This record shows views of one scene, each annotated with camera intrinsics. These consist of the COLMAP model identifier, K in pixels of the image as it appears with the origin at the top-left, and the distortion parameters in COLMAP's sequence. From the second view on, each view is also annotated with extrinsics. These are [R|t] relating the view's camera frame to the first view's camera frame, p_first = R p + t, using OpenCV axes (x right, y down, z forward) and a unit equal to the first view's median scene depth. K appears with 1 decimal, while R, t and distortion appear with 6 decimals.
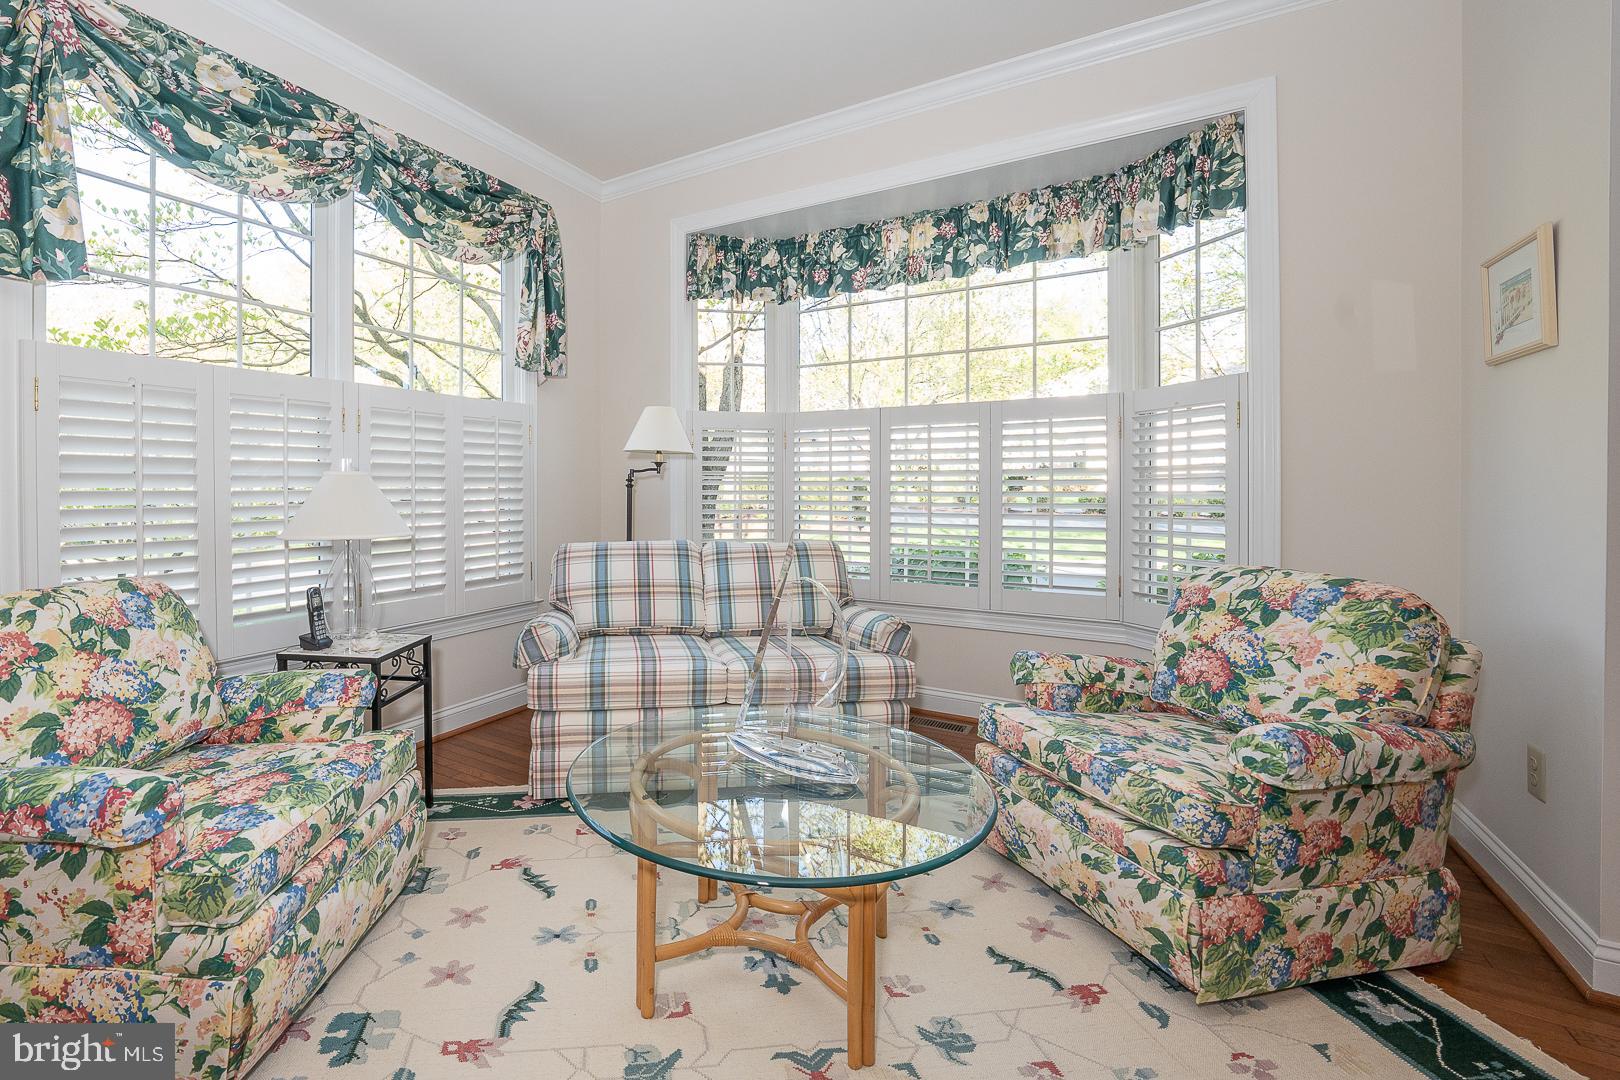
lens RADIAL K [[706.8, 0, 676.7], [0, 706.8, 487.8], [0, 0, 1]] dist [-0.017280, 0.001339]
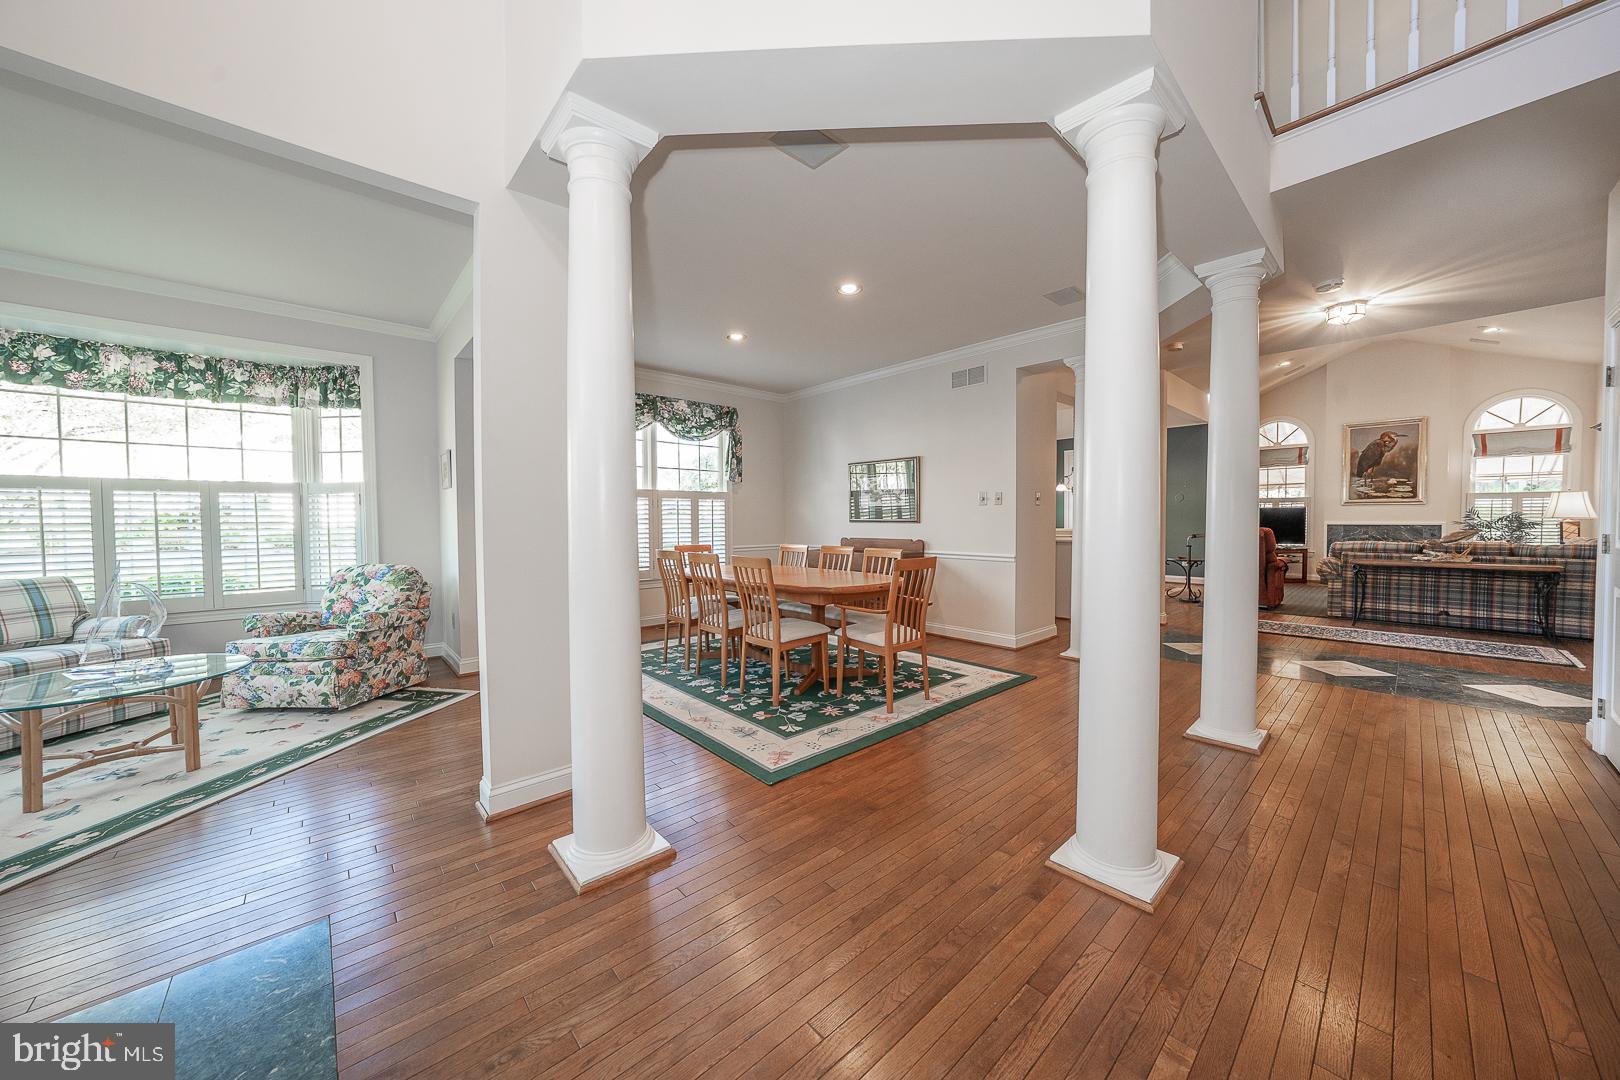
lens RADIAL K [[558.3, 0, 813.0], [0, 558.3, 534.6], [0, 0, 1]] dist [-0.025265, 0.005202]
pose [[0.256205, -0.029116, 0.966184, -0.682752], [0.010221, 0.999572, 0.027412, -0.032130], [-0.966569, 0.002853, 0.256393, -1.097051]]
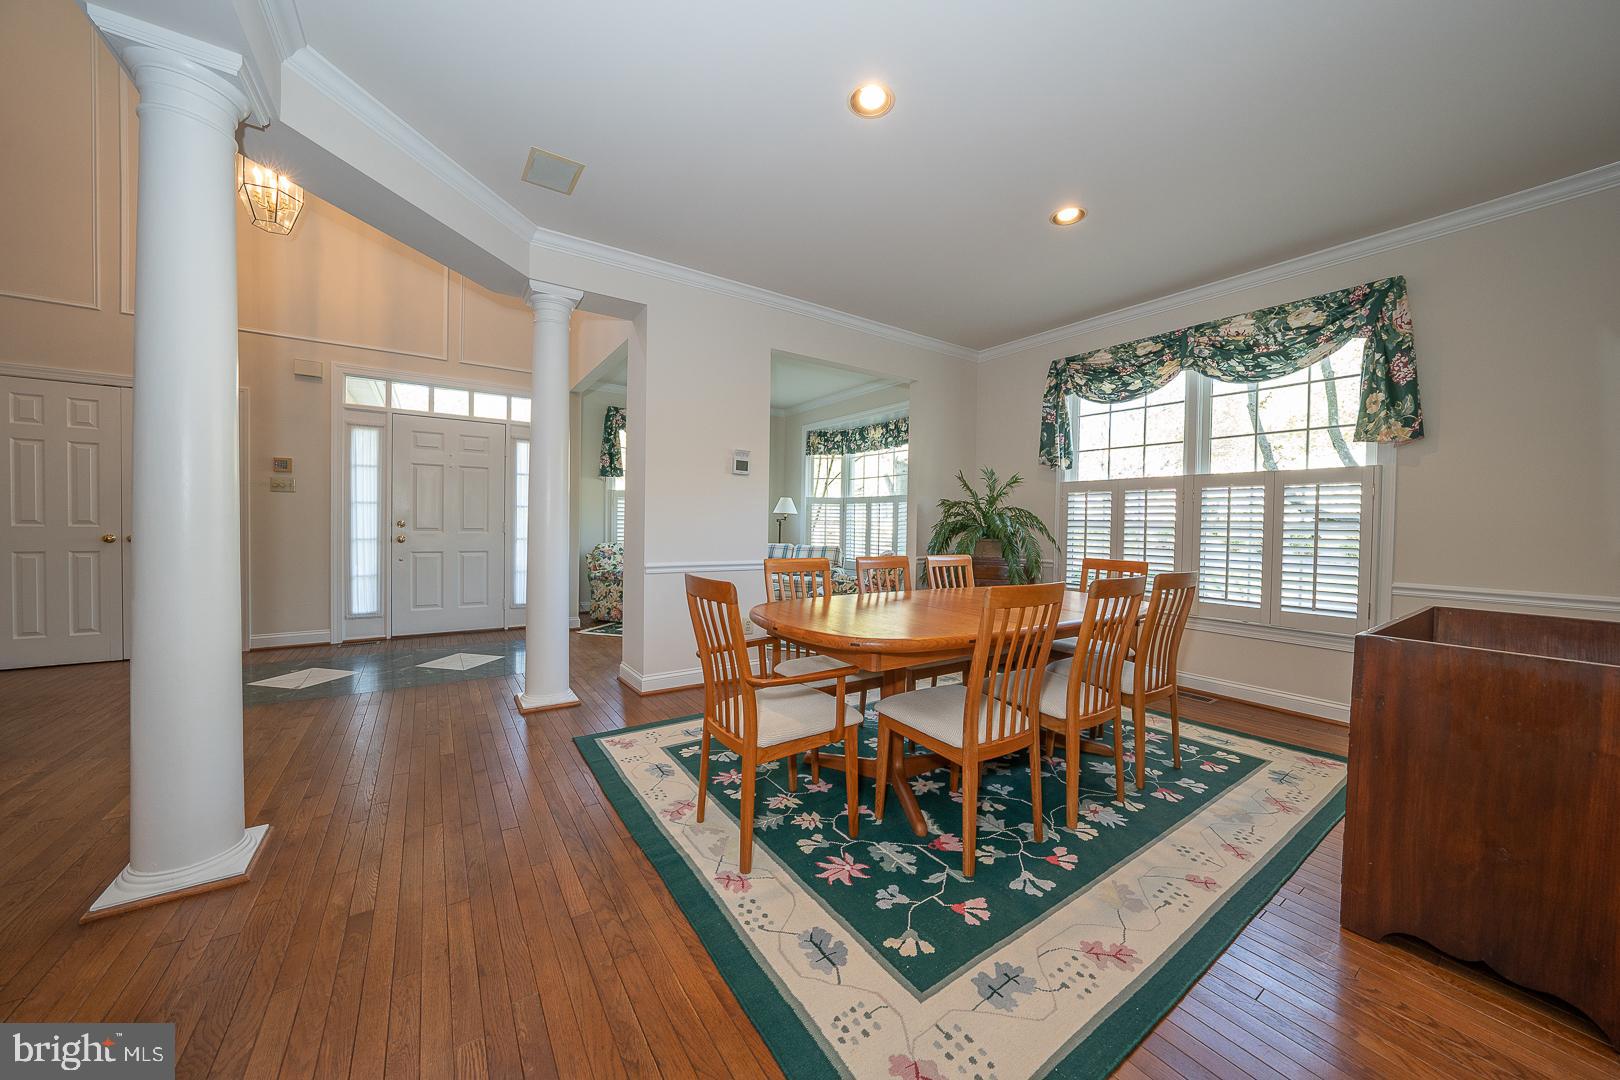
lens RADIAL K [[558.3, 0, 812.8], [0, 558.3, 537.5], [0, 0, 1]] dist [-0.025265, 0.005202]
pose [[0.924203, 0.025050, -0.381079, 1.584439], [-0.018883, 0.999623, 0.019914, 0.000772], [0.381435, -0.011208, 0.924328, -1.768285]]
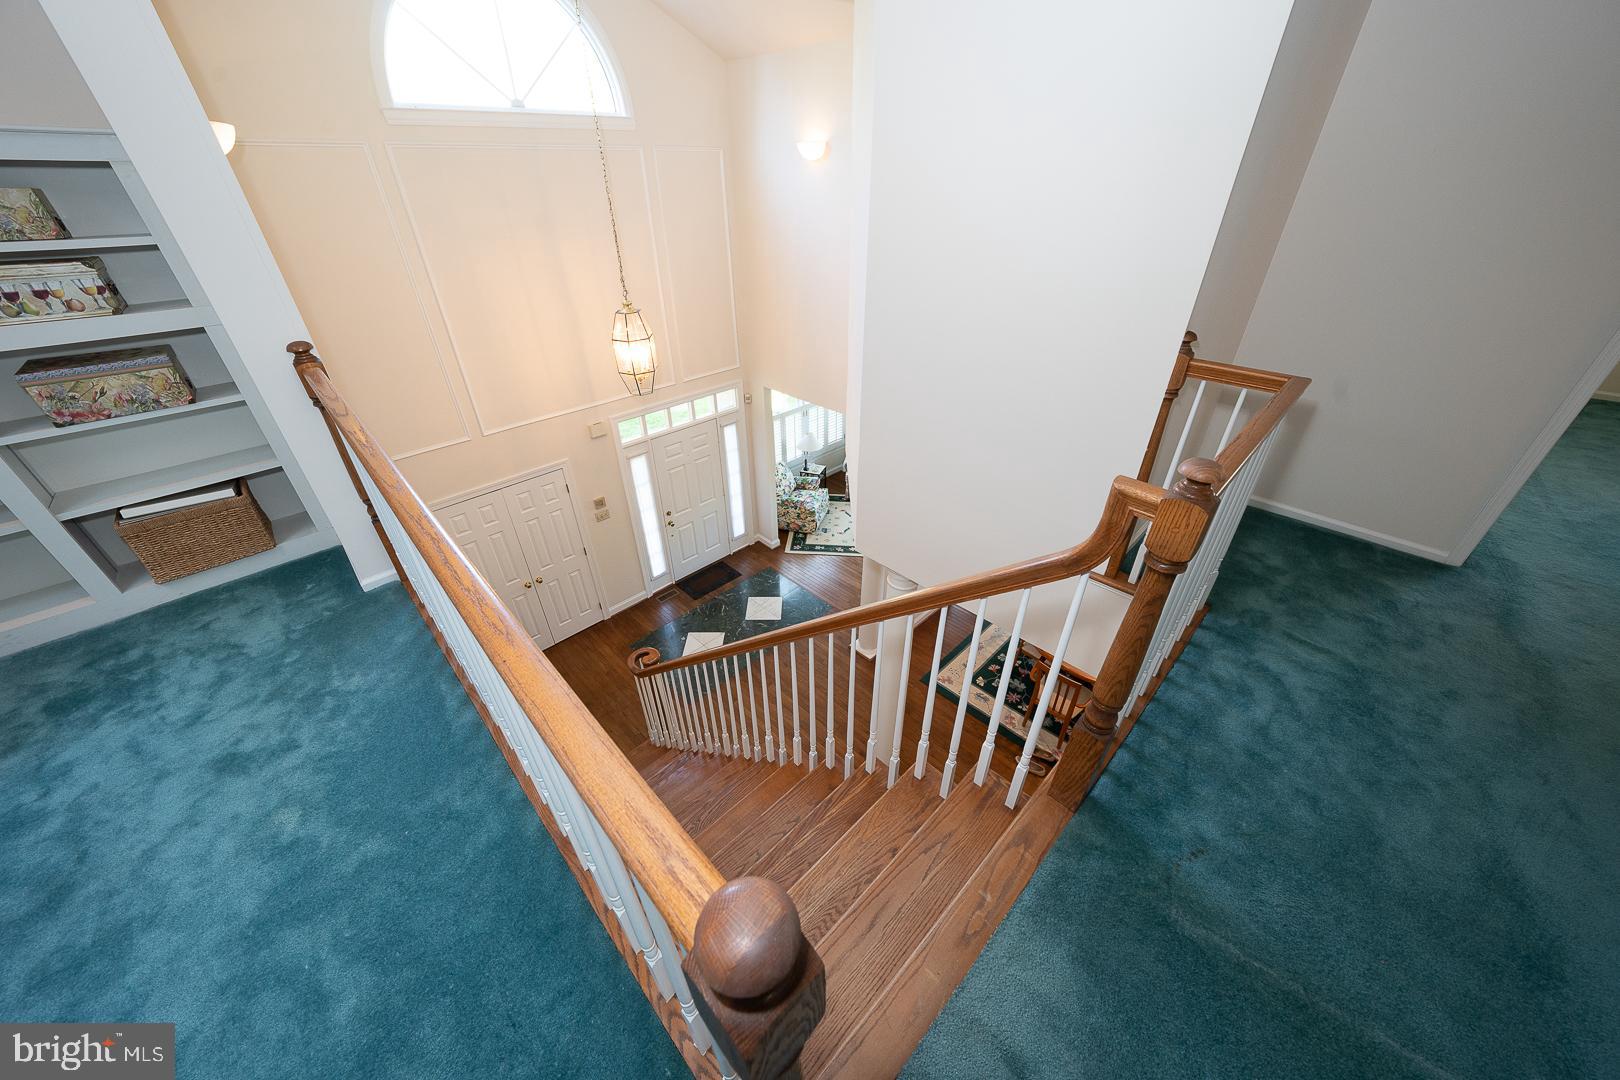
lens RADIAL K [[558.3, 0, 806.9], [0, 558.3, 540.5], [0, 0, 1]] dist [-0.025265, 0.005202]
pose [[0.974902, 0.111958, -0.192433, 0.374162], [0.011843, 0.837050, 0.546999, -1.748764], [0.222317, -0.535549, 0.814716, -2.892477]]
